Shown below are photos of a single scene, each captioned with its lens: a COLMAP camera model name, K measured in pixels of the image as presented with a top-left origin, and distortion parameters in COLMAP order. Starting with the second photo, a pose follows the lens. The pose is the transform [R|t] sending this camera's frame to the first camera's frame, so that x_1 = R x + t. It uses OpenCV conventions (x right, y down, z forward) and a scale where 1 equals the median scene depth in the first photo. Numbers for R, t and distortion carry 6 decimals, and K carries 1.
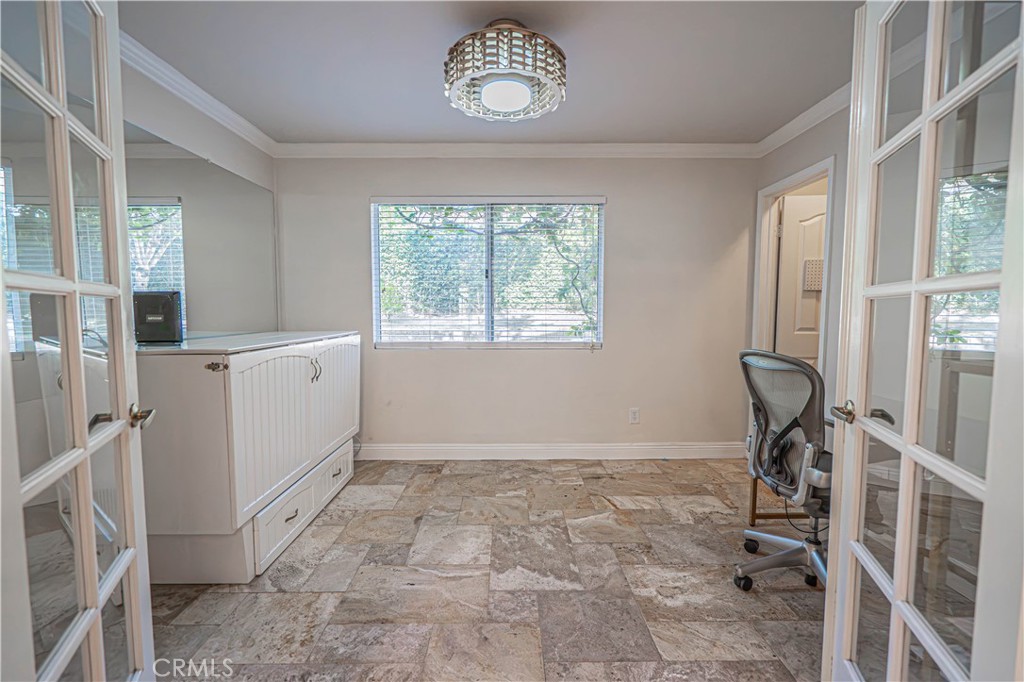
lens RADIAL K [[462.2, 0, 512.2], [0, 462.2, 341.8], [0, 0, 1]] dist [-0.003090, 0.000961]
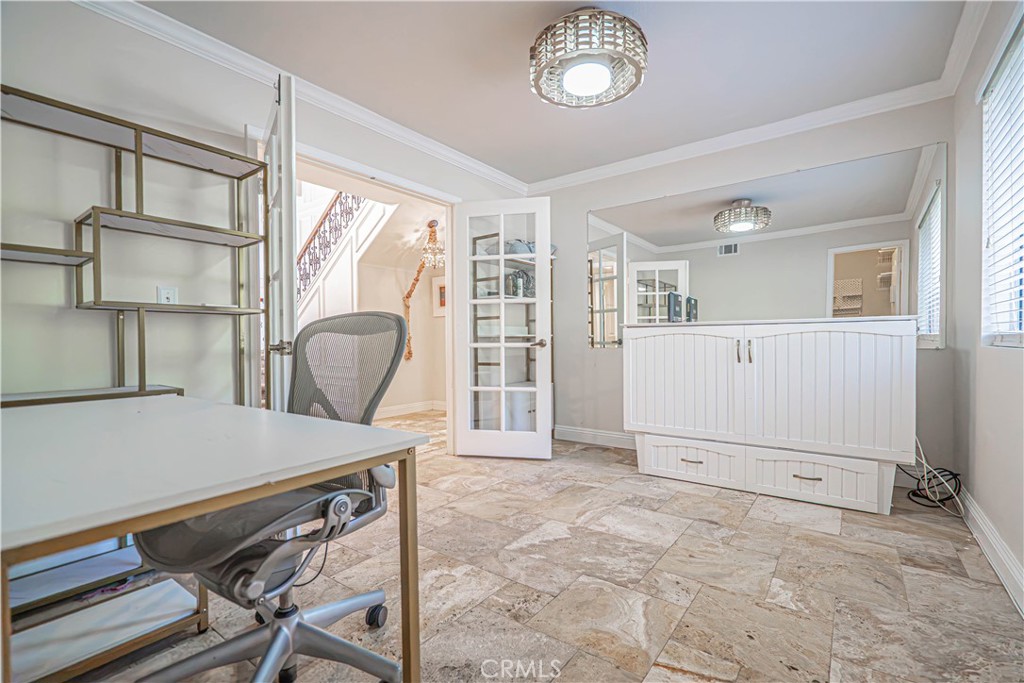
lens RADIAL K [[462.2, 0, 505.7], [0, 462.2, 342.9], [0, 0, 1]] dist [-0.003090, 0.000961]
pose [[-0.614509, 0.009344, -0.788854, 0.682434], [-0.043869, 0.997978, 0.045994, 0.019473], [0.787689, 0.062870, -0.612857, 1.134417]]
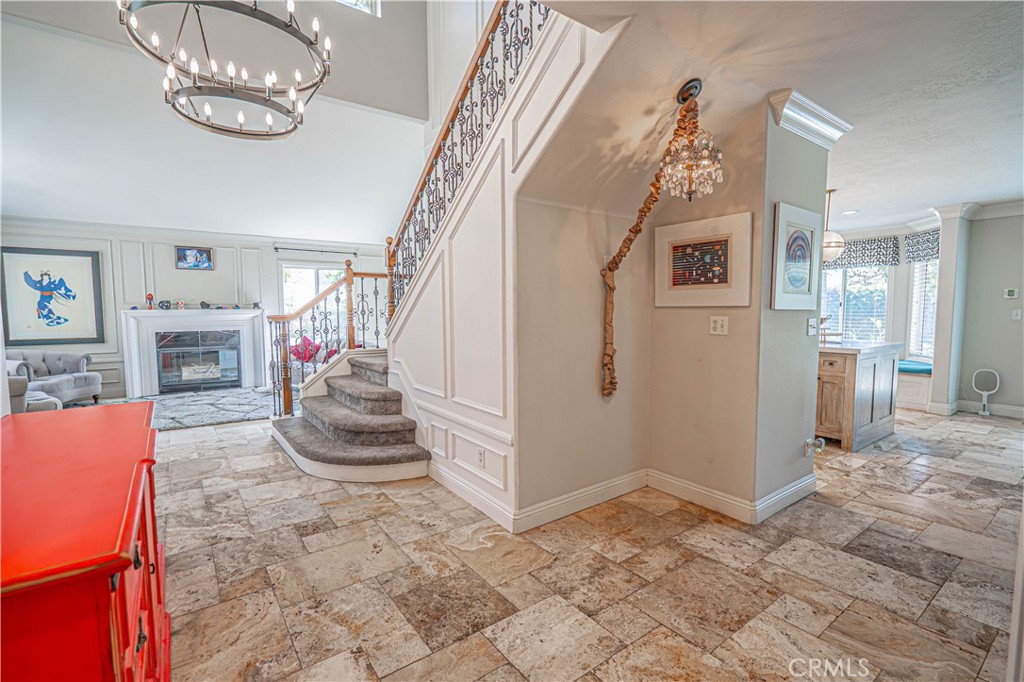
lens RADIAL K [[462.2, 0, 511.2], [0, 462.2, 345.7], [0, 0, 1]] dist [-0.003090, 0.000961]
pose [[-0.812593, 0.049743, -0.580705, 0.072227], [-0.035273, 0.990328, 0.134189, -0.032670], [0.581763, 0.129524, -0.802979, 0.187993]]
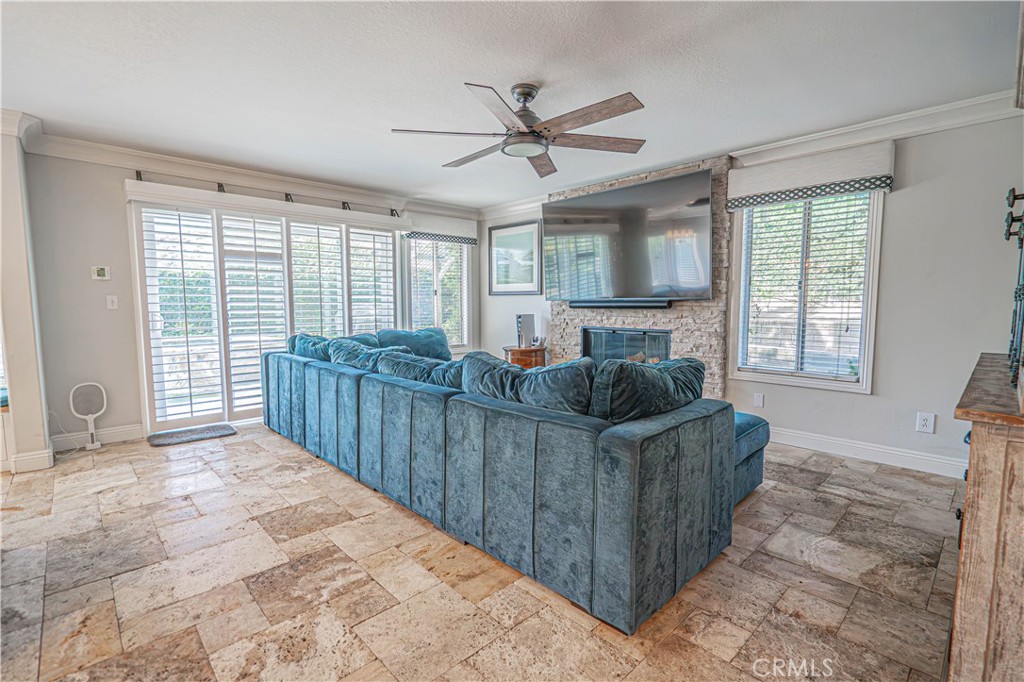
lens RADIAL K [[462.2, 0, 510.3], [0, 462.2, 343.9], [0, 0, 1]] dist [-0.003090, 0.000961]
pose [[0.688195, 0.062223, -0.722853, -0.788793], [-0.050514, 0.998007, 0.037816, 0.026352], [0.723765, 0.010490, 0.689967, -0.188708]]
